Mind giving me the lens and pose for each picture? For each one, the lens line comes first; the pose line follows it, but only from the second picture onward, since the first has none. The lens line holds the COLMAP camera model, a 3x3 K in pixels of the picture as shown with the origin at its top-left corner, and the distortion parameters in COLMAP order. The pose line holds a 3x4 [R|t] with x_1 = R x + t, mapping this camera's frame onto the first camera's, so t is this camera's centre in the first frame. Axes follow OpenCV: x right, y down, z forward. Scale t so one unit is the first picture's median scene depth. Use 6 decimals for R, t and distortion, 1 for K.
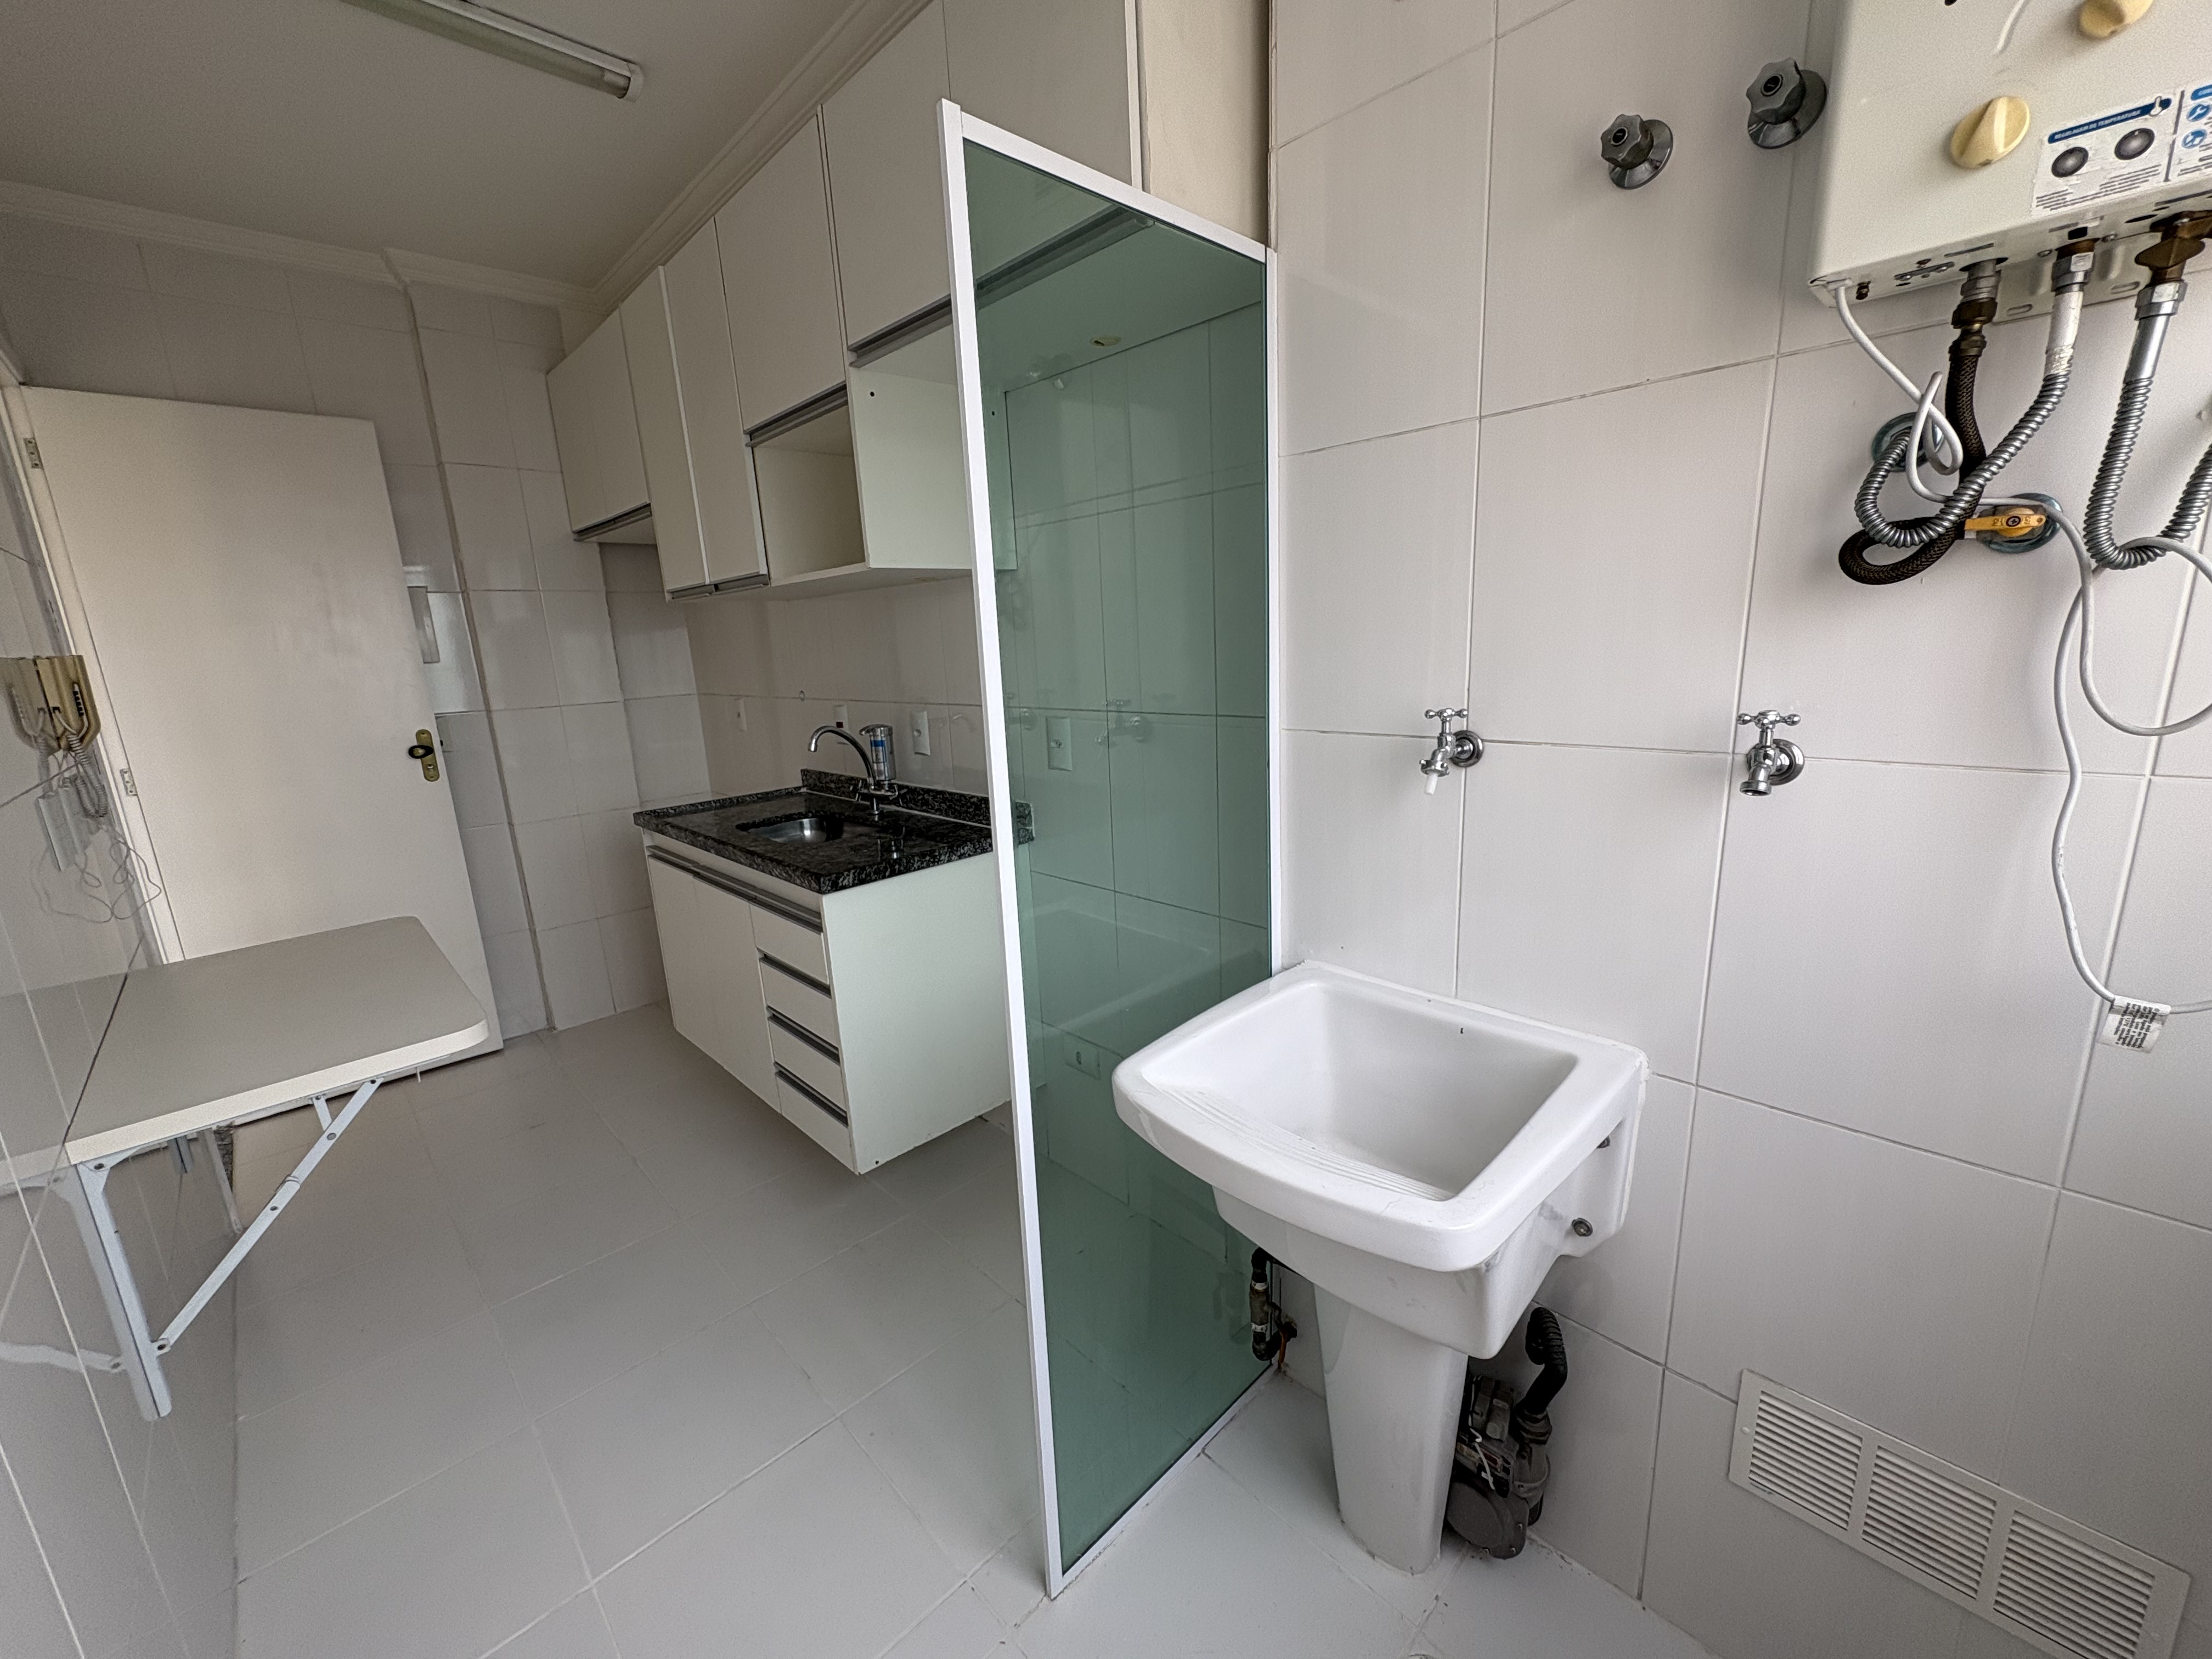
lens RADIAL K [[869.8, 0, 1107.5], [0, 869.8, 822.4], [0, 0, 1]] dist [0.000619, 0.000009]
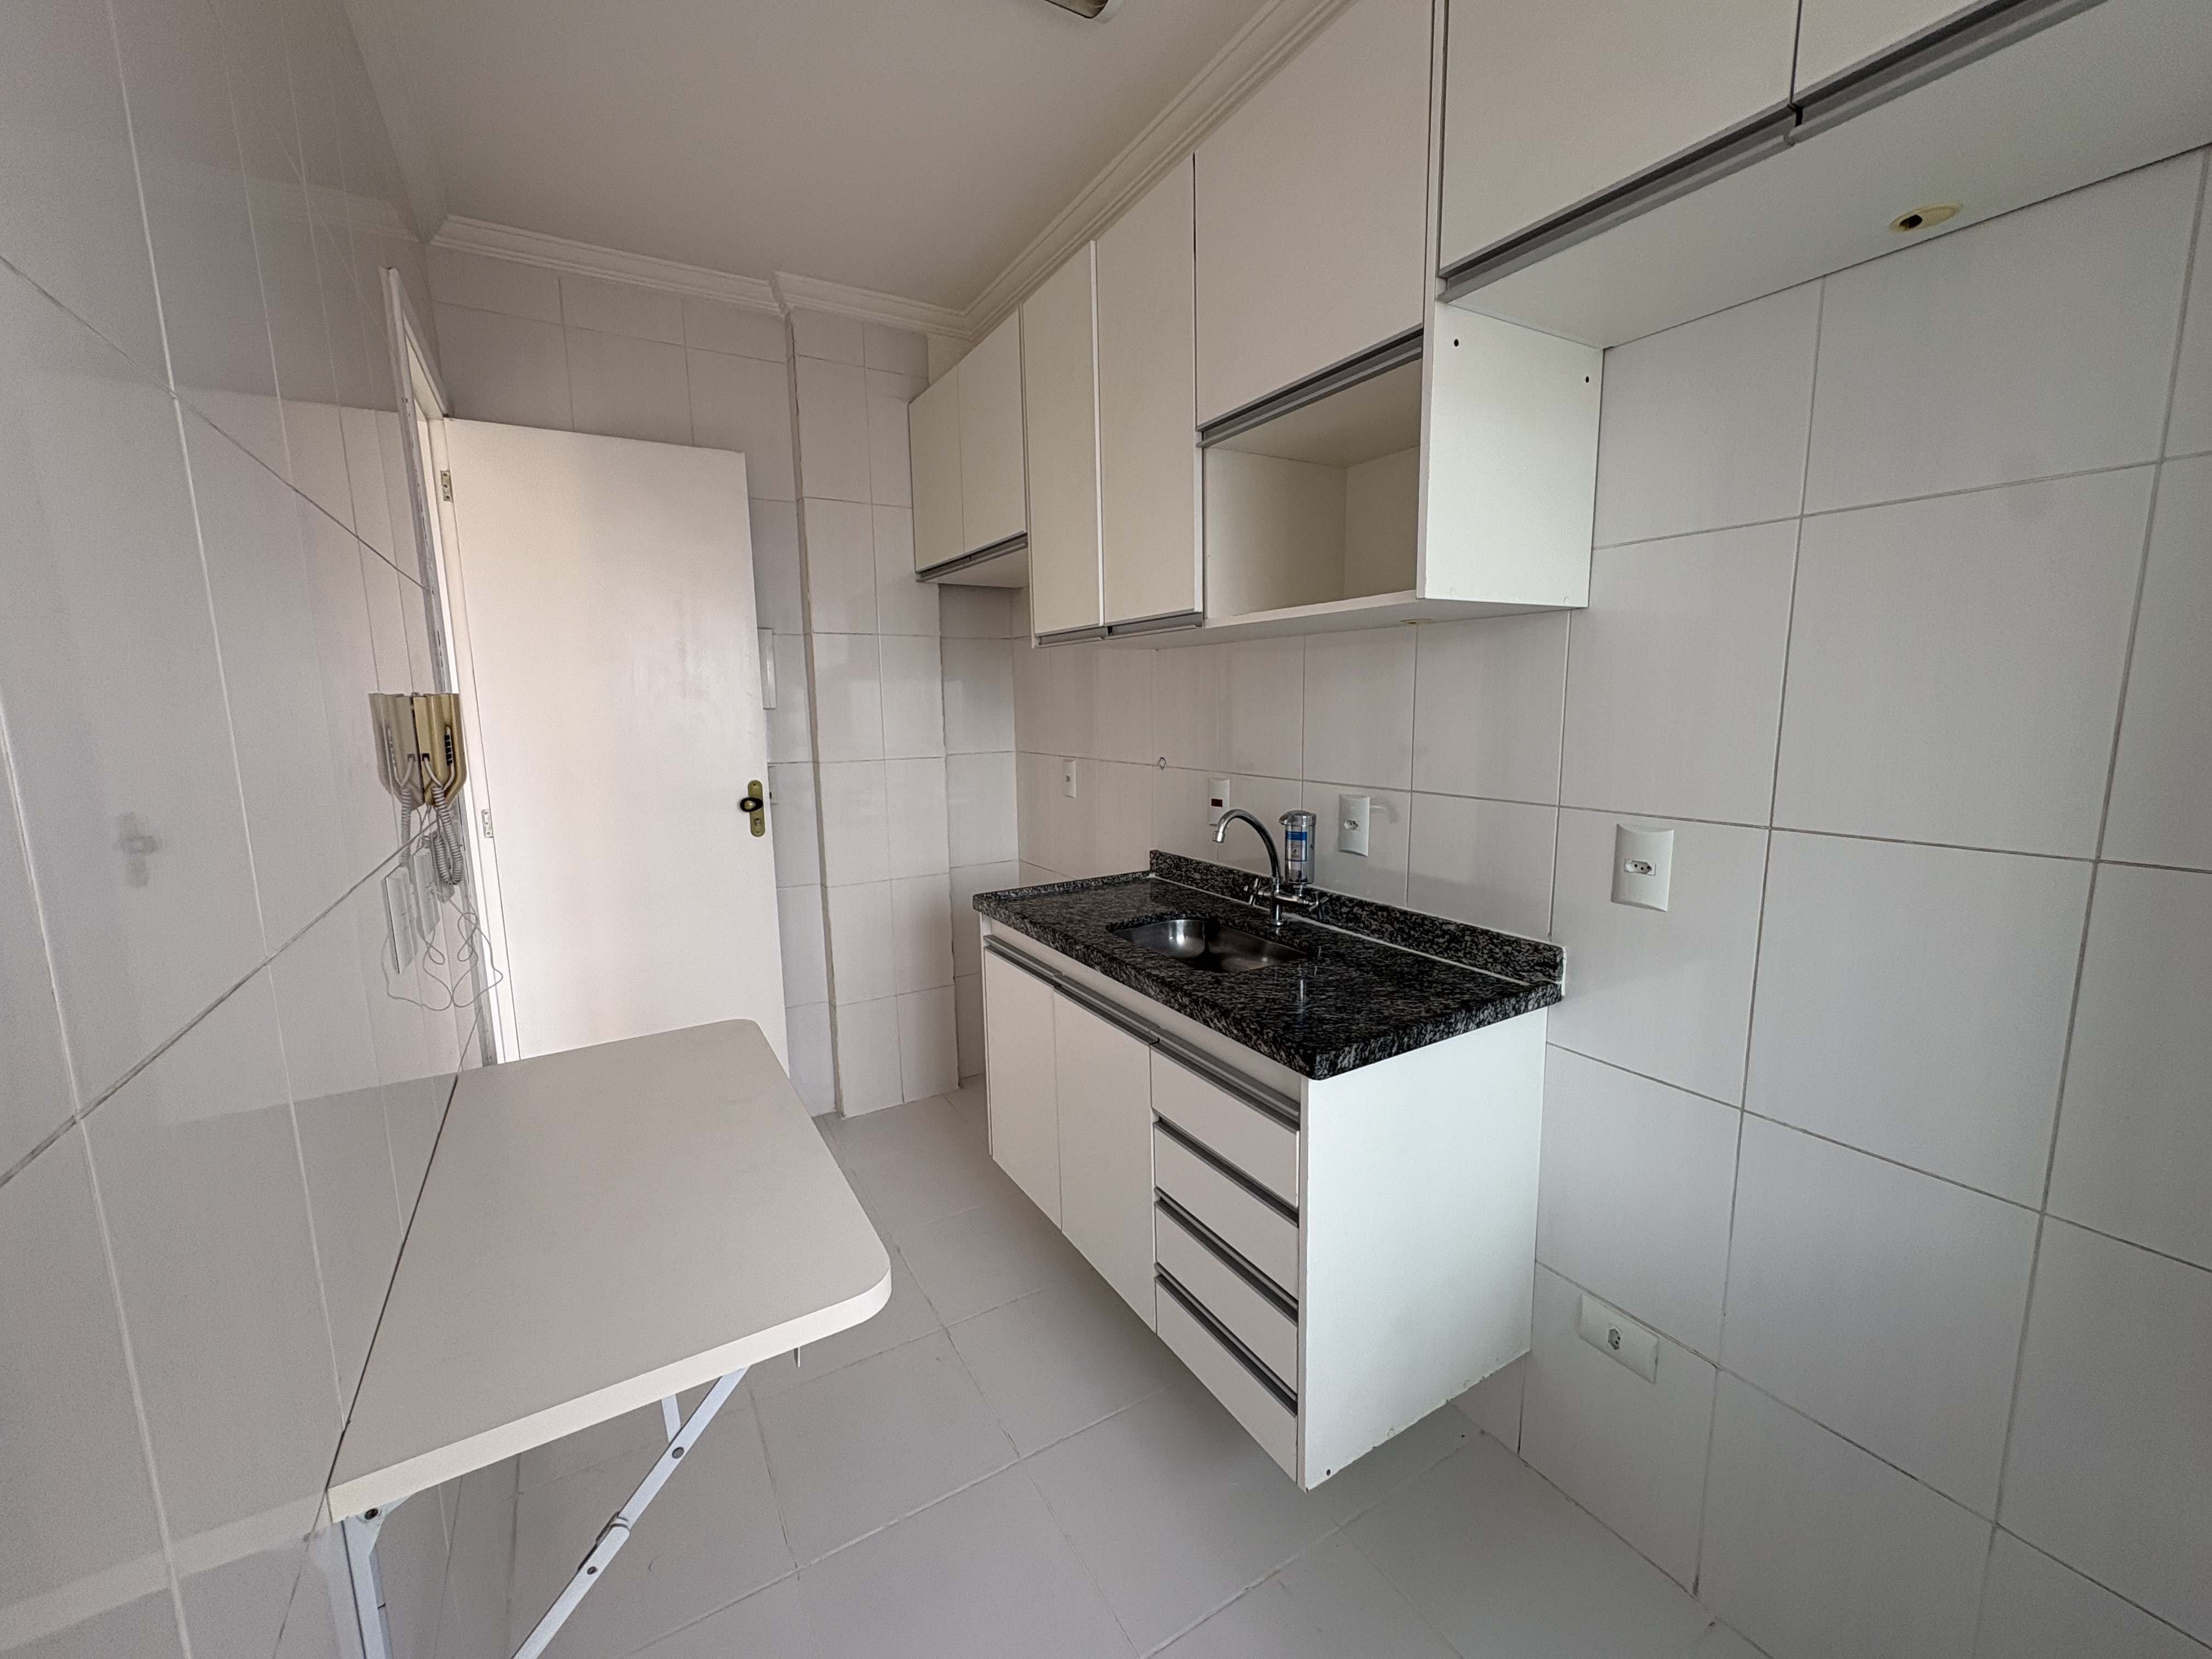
lens RADIAL K [[869.8, 0, 1112.2], [0, 869.8, 821.7], [0, 0, 1]] dist [0.000619, 0.000009]
pose [[0.973608, 0.061340, -0.219830, -0.280236], [-0.075505, 0.995537, -0.056617, -0.052384], [0.215376, 0.071721, 0.973894, 0.246887]]
